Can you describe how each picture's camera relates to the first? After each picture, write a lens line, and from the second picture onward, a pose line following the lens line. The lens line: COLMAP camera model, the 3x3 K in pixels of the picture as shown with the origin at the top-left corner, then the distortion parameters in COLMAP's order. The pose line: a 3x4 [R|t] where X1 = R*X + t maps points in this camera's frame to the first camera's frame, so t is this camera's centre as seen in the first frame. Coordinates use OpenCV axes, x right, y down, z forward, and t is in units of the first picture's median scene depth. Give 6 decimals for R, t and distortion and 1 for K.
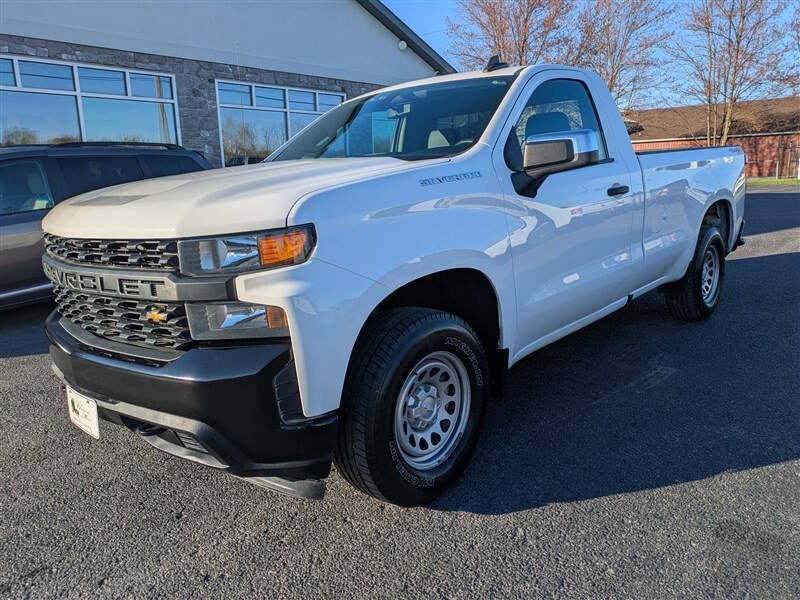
lens RADIAL K [[591.3, 0, 404.6], [0, 591.3, 296.4], [0, 0, 1]] dist [0.052665, -0.040559]
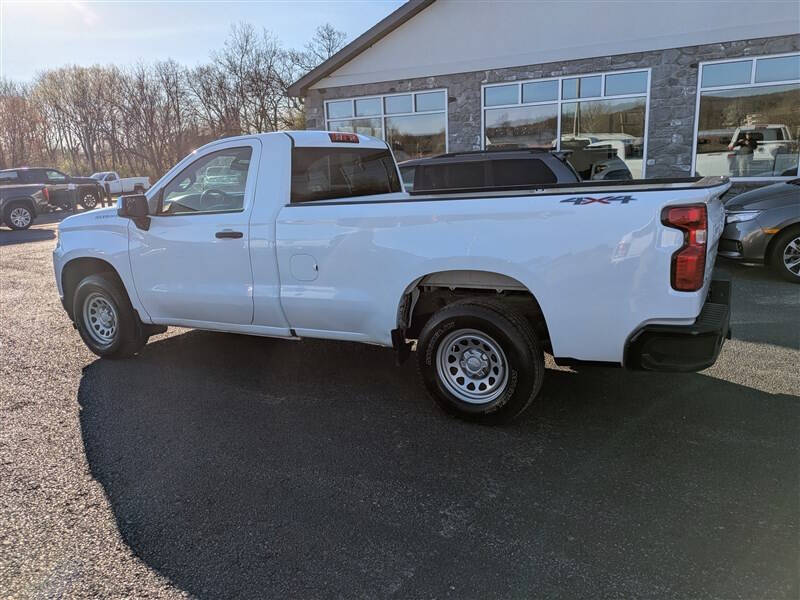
lens RADIAL K [[591.3, 0, 400.4], [0, 591.3, 297.5], [0, 0, 1]] dist [0.052665, -0.040559]
pose [[0.232231, 0.239179, -0.942795, 1.780908], [-0.165504, 0.964877, 0.204014, -0.391677], [0.958476, 0.108658, 0.263660, 1.091031]]
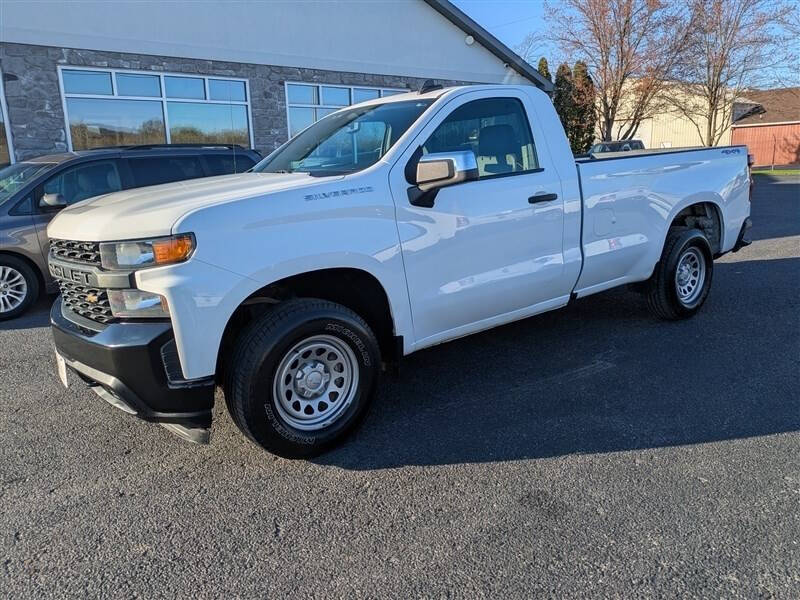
lens RADIAL K [[591.3, 0, 401.0], [0, 591.3, 286.4], [0, 0, 1]] dist [0.052665, -0.040559]
pose [[0.983741, 0.034256, -0.176298, 0.315883], [-0.033044, 0.999406, 0.009803, -0.018423], [0.176529, -0.003818, 0.984288, -0.129340]]
